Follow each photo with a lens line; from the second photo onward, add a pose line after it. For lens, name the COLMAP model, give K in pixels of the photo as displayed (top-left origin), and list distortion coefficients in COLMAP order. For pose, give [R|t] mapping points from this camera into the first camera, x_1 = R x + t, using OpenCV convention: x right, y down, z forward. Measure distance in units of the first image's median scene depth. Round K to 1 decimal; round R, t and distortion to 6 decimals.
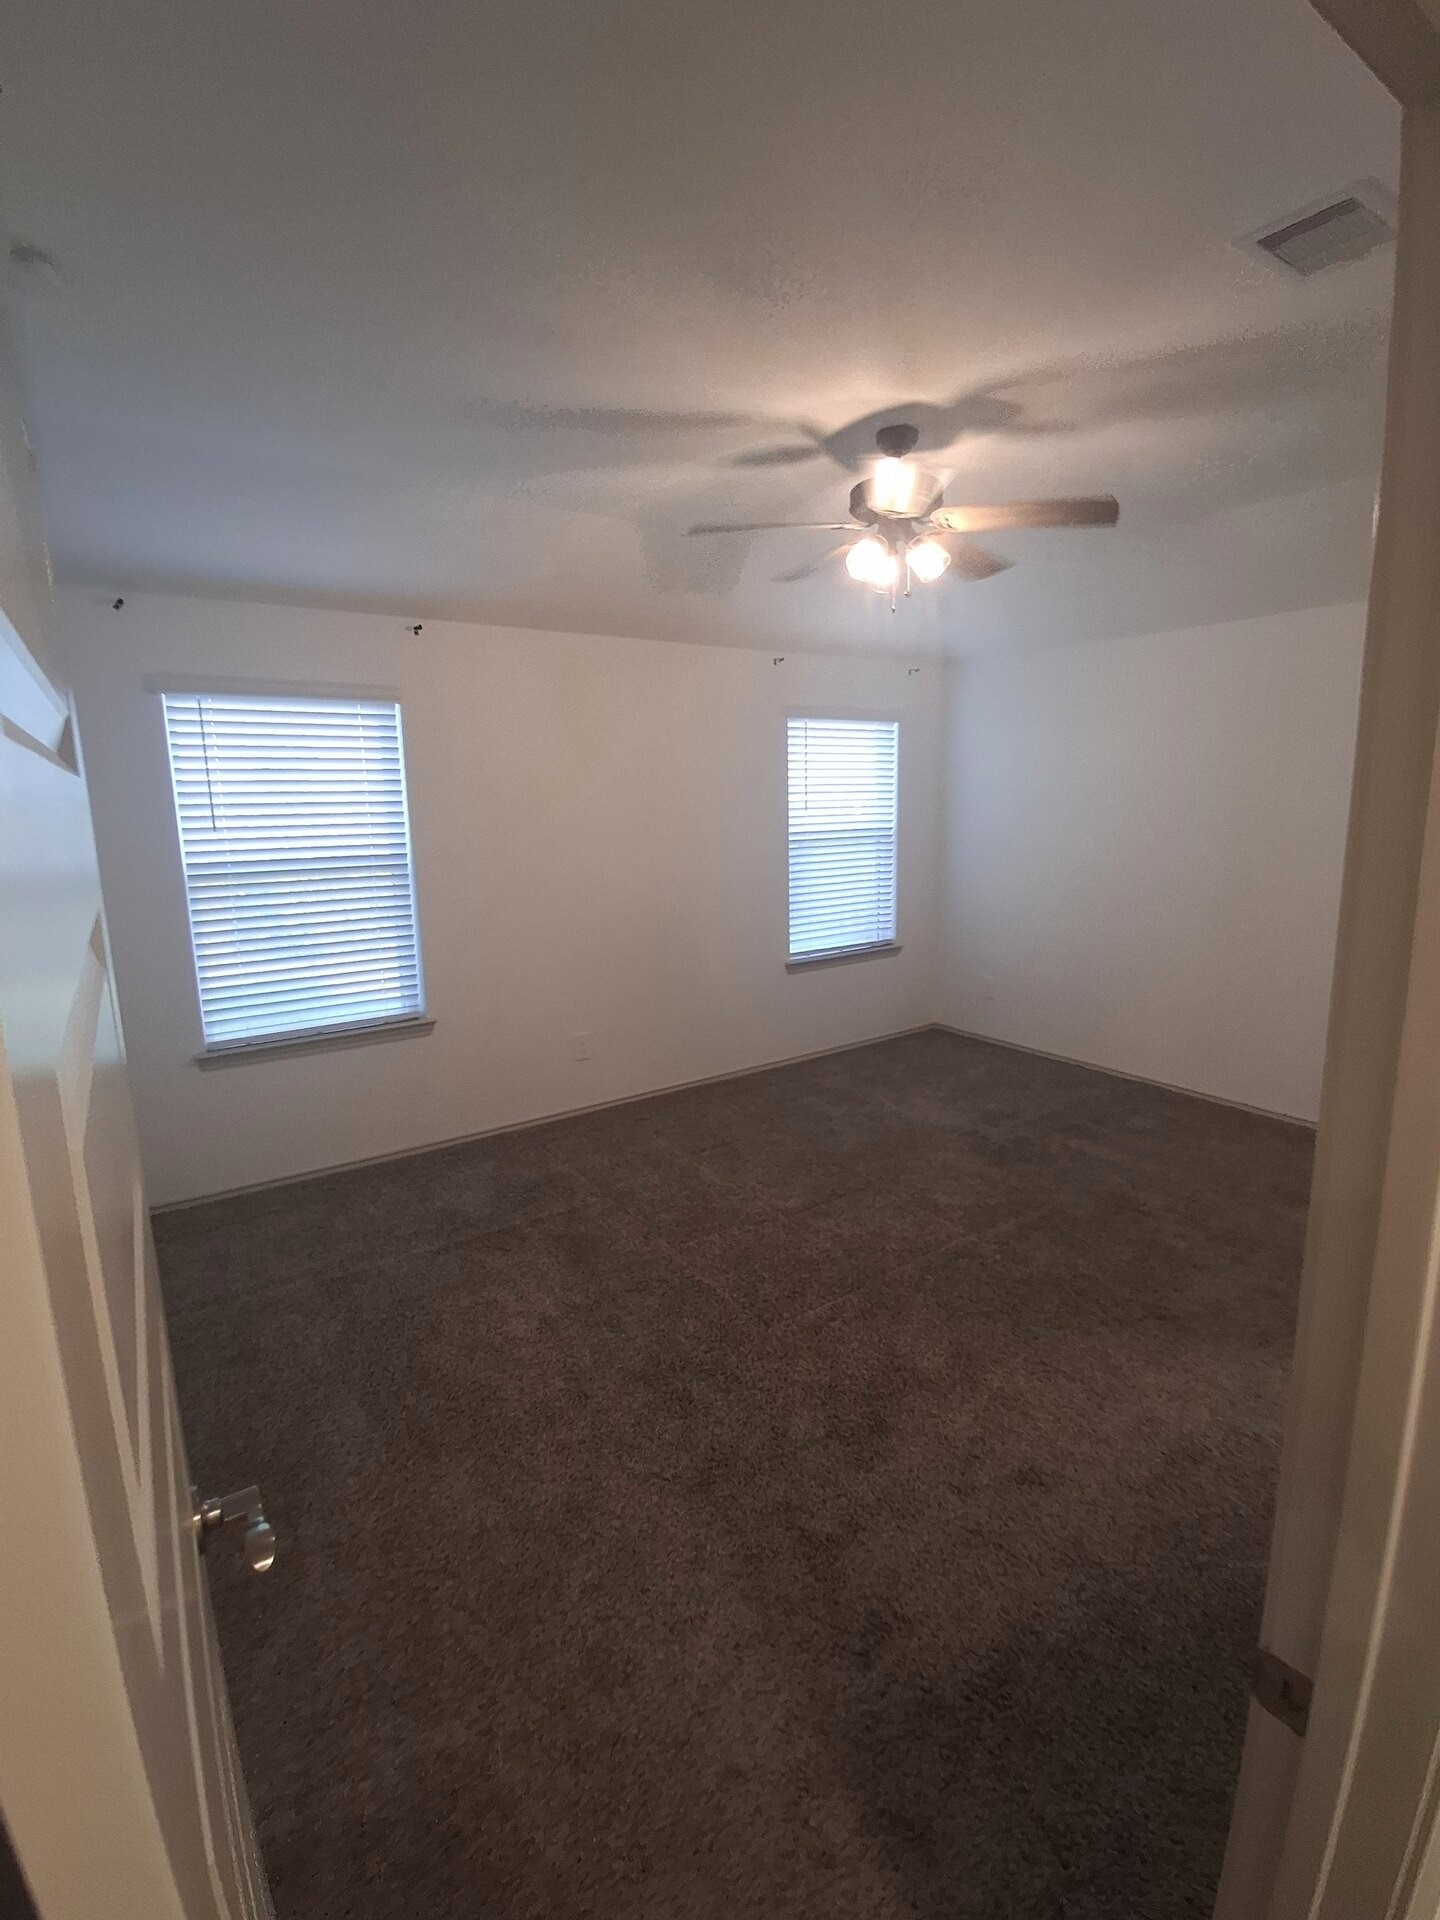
lens RADIAL K [[883.9, 0, 720.0], [0, 883.9, 960.0], [0, 0, 1]] dist [0.000705, 0.000082]
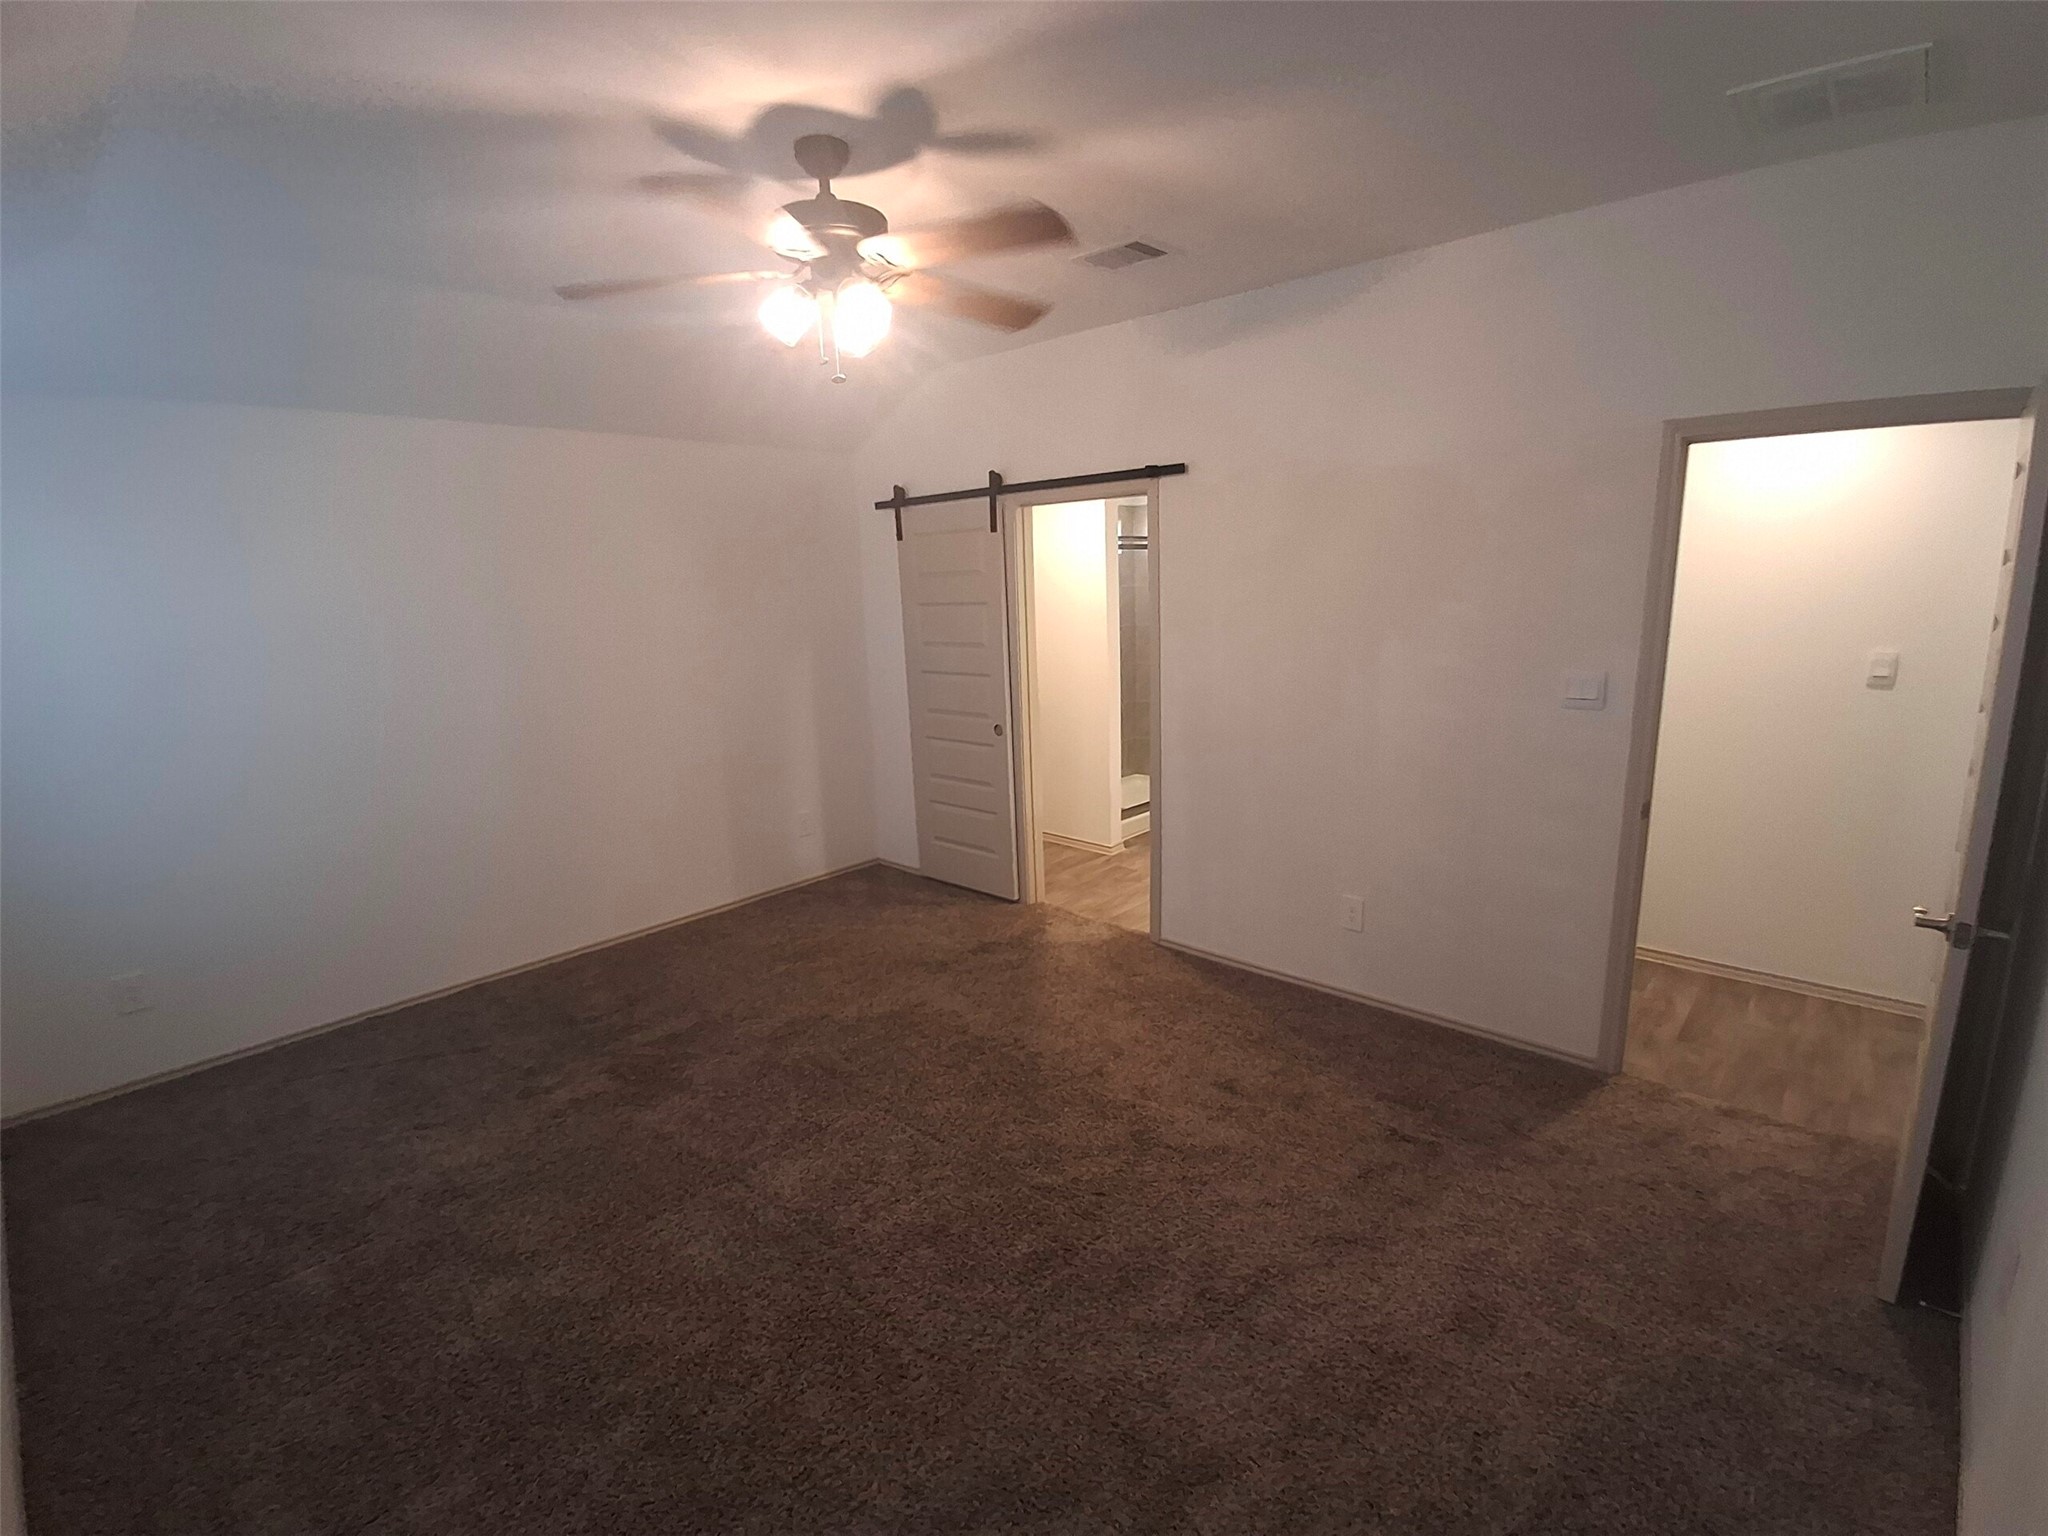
lens RADIAL K [[971.2, 0, 1024.0], [0, 971.2, 768.0], [0, 0, 1]] dist [-0.002610, -0.000285]
pose [[-0.213404, -0.176591, 0.960872, -0.797141], [0.218141, 0.950085, 0.223056, -0.249697], [-0.952299, 0.257206, -0.164231, 1.187104]]
